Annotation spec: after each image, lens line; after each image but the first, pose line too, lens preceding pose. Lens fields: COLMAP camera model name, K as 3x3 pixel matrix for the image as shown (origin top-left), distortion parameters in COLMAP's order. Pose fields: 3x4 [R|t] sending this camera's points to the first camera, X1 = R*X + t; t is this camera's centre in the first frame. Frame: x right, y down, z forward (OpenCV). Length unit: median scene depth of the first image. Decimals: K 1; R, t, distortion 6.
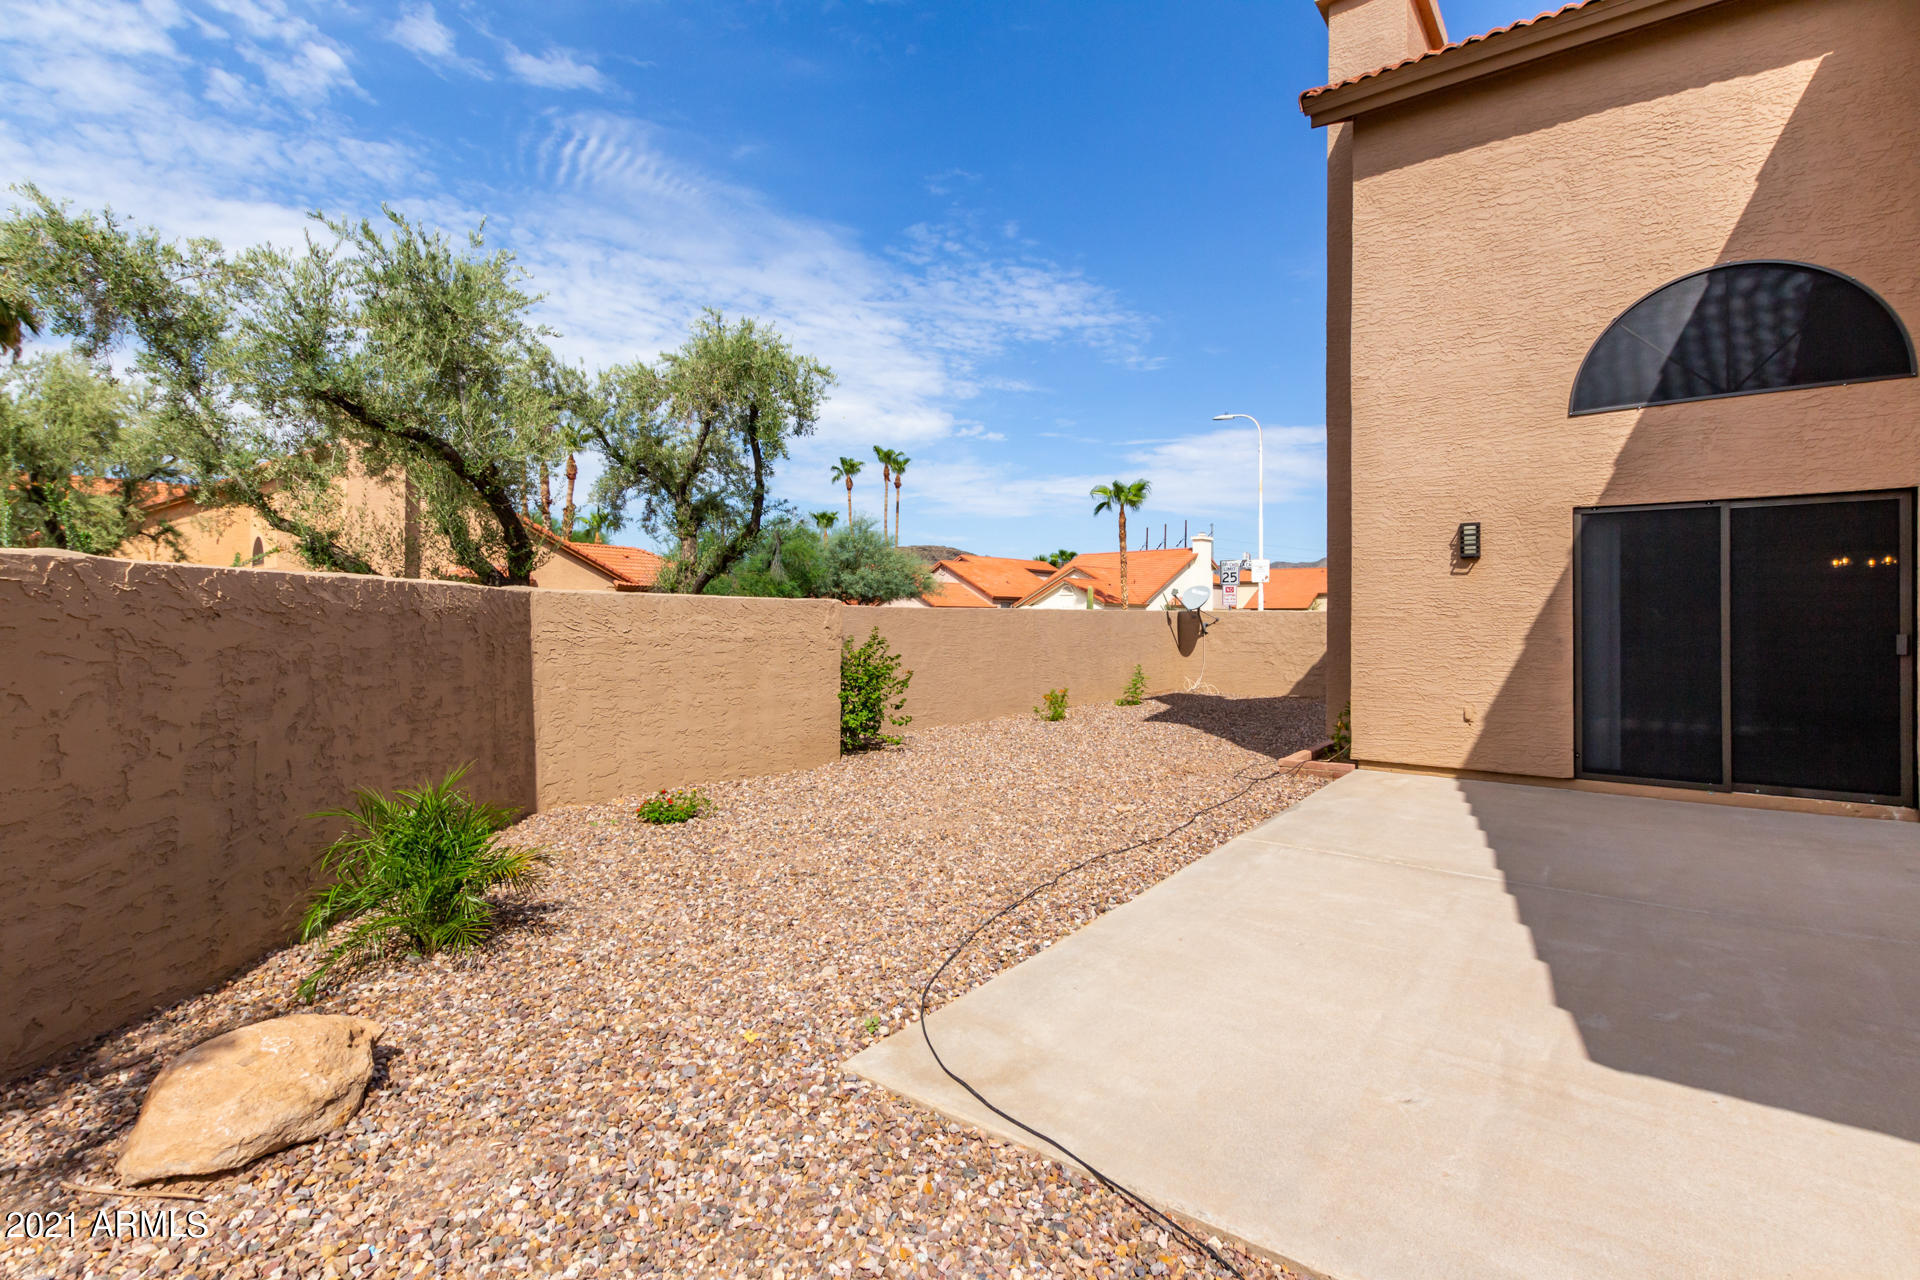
lens RADIAL K [[889.4, 0, 979.4], [0, 889.4, 613.5], [0, 0, 1]] dist [0.015718, -0.004729]
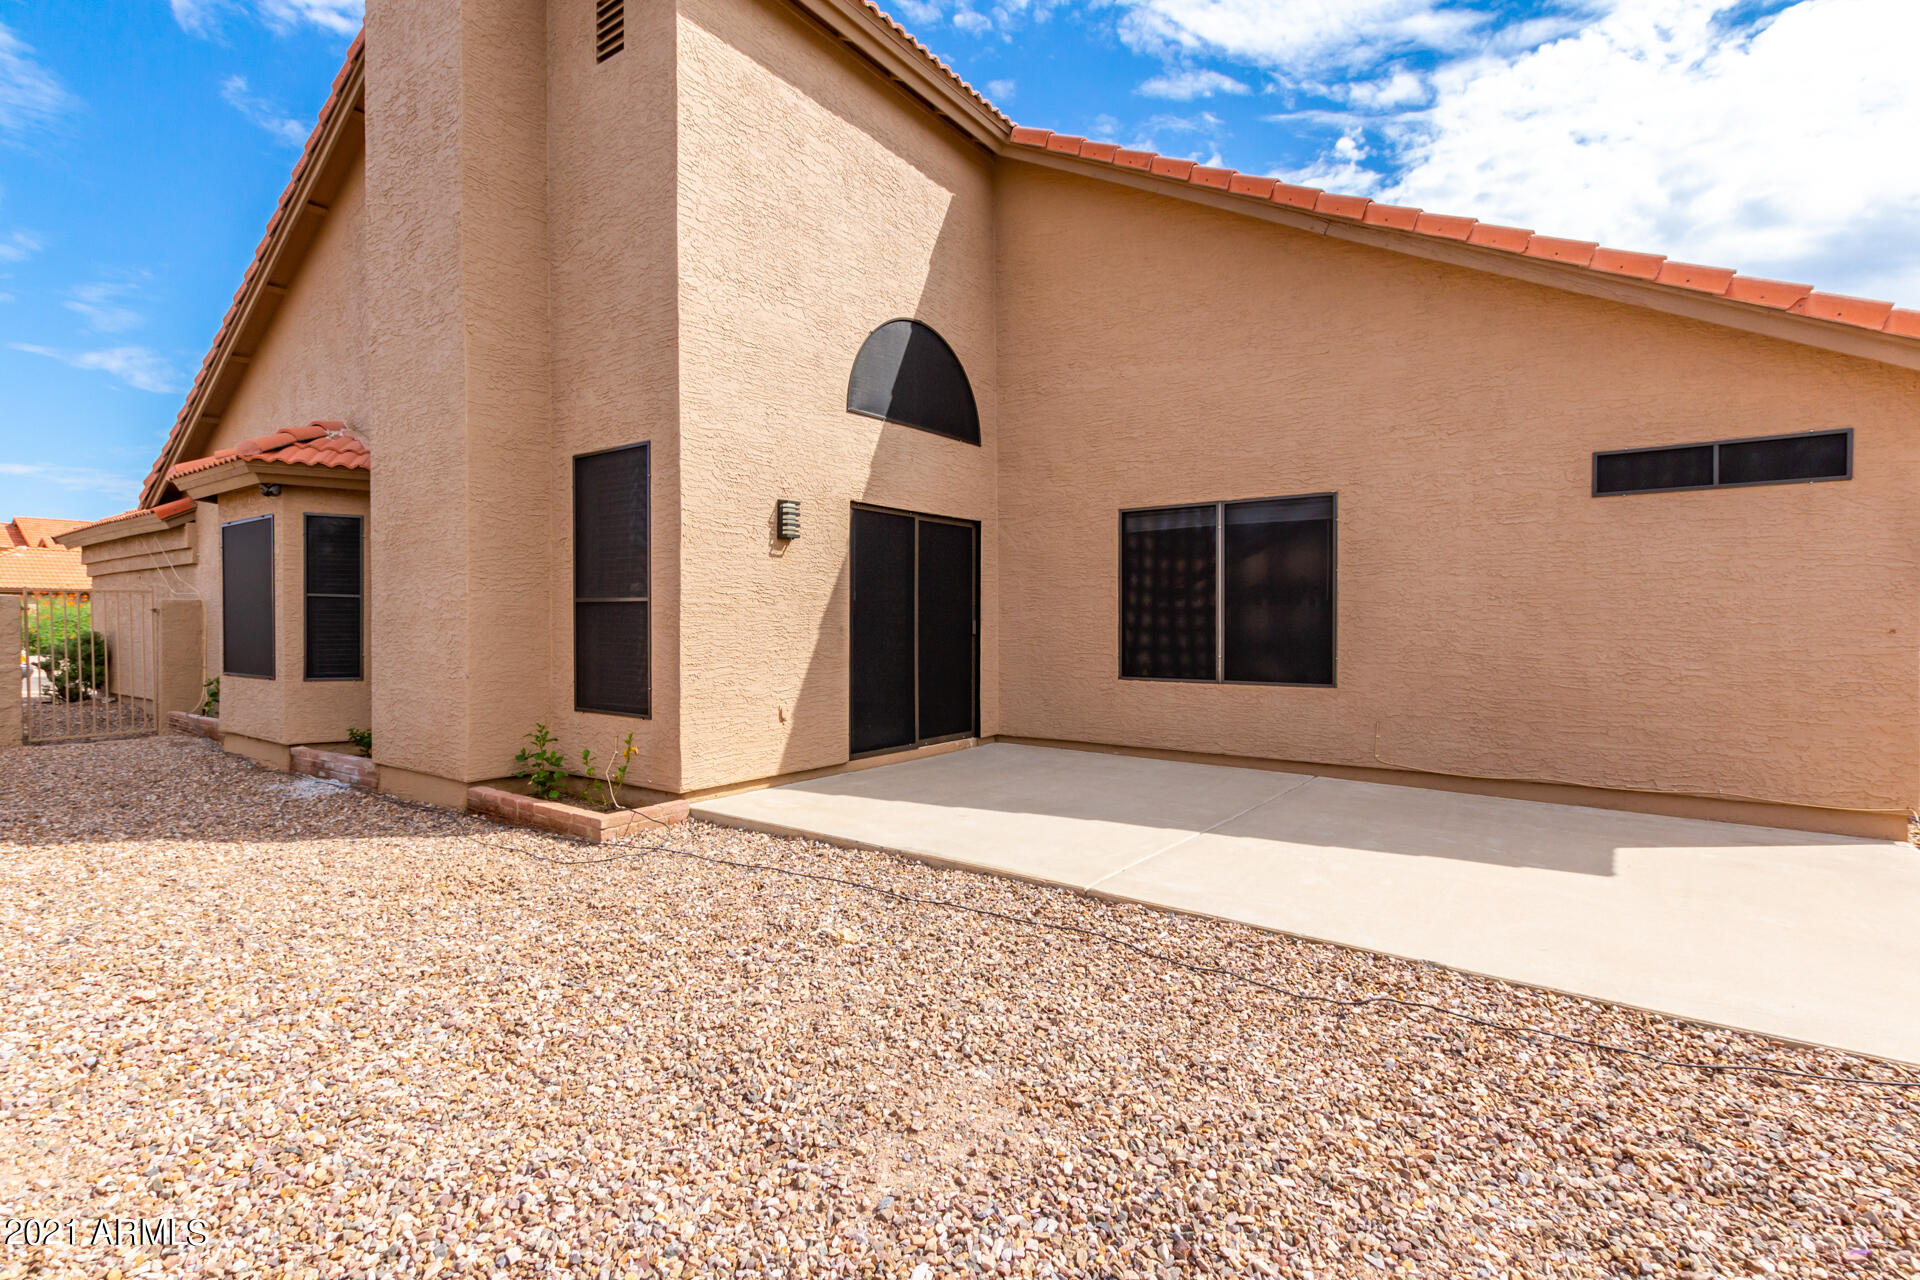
lens RADIAL K [[906.3, 0, 948.8], [0, 906.3, 627.8], [0, 0, 1]] dist [0.012321, -0.001229]
pose [[0.001302, -0.010848, 0.999940, -0.385716], [-0.008326, 0.999906, 0.010859, 0.016601], [-0.999964, -0.008340, 0.001212, 0.880639]]
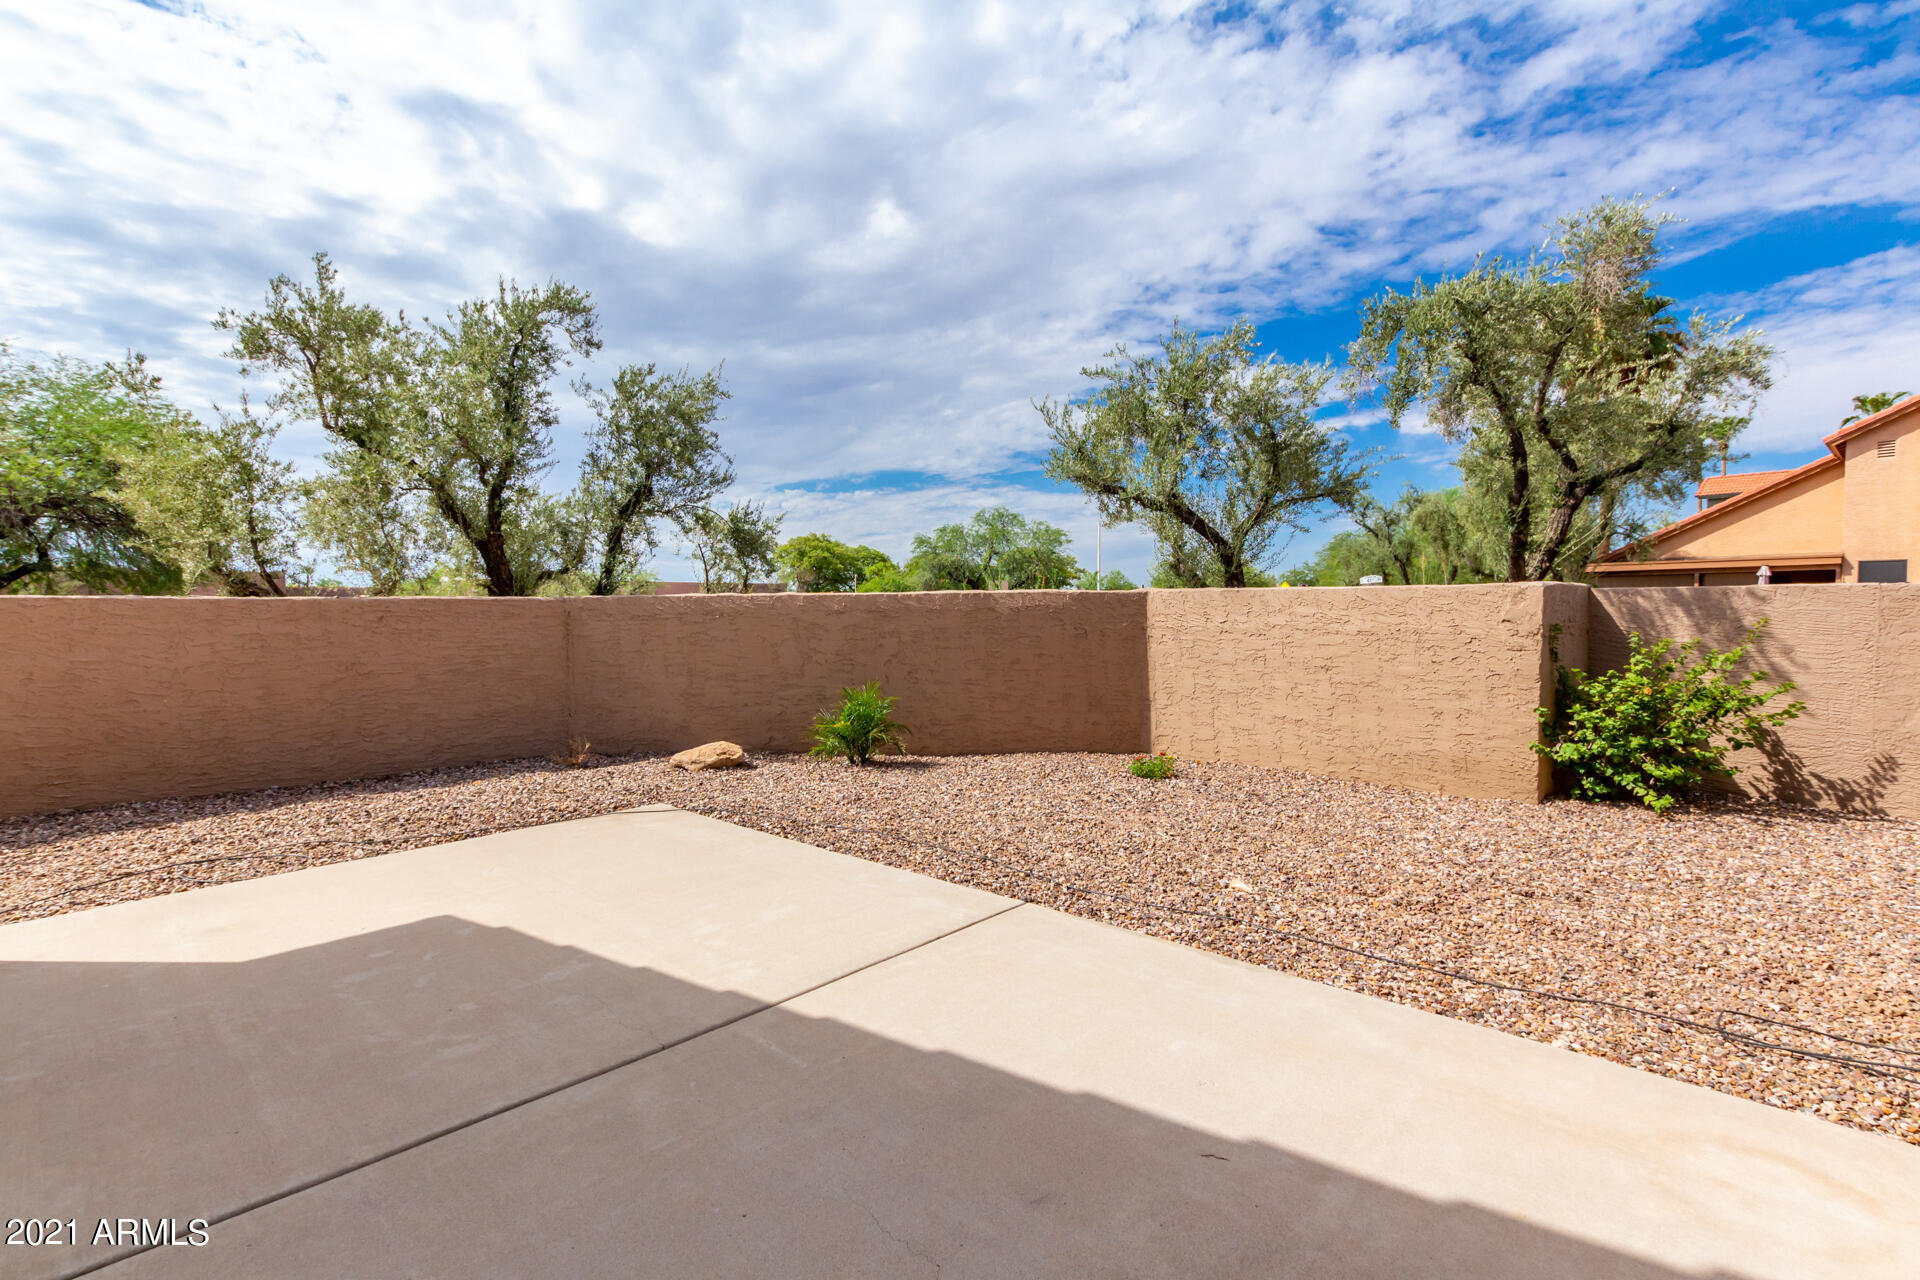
lens RADIAL K [[889.4, 0, 958.7], [0, 889.4, 619.0], [0, 0, 1]] dist [0.015718, -0.004729]
pose [[-0.122576, 0.003417, -0.992453, 0.801653], [0.011875, 0.999928, 0.001976, 0.009463], [0.992388, -0.011543, -0.122608, 0.799267]]
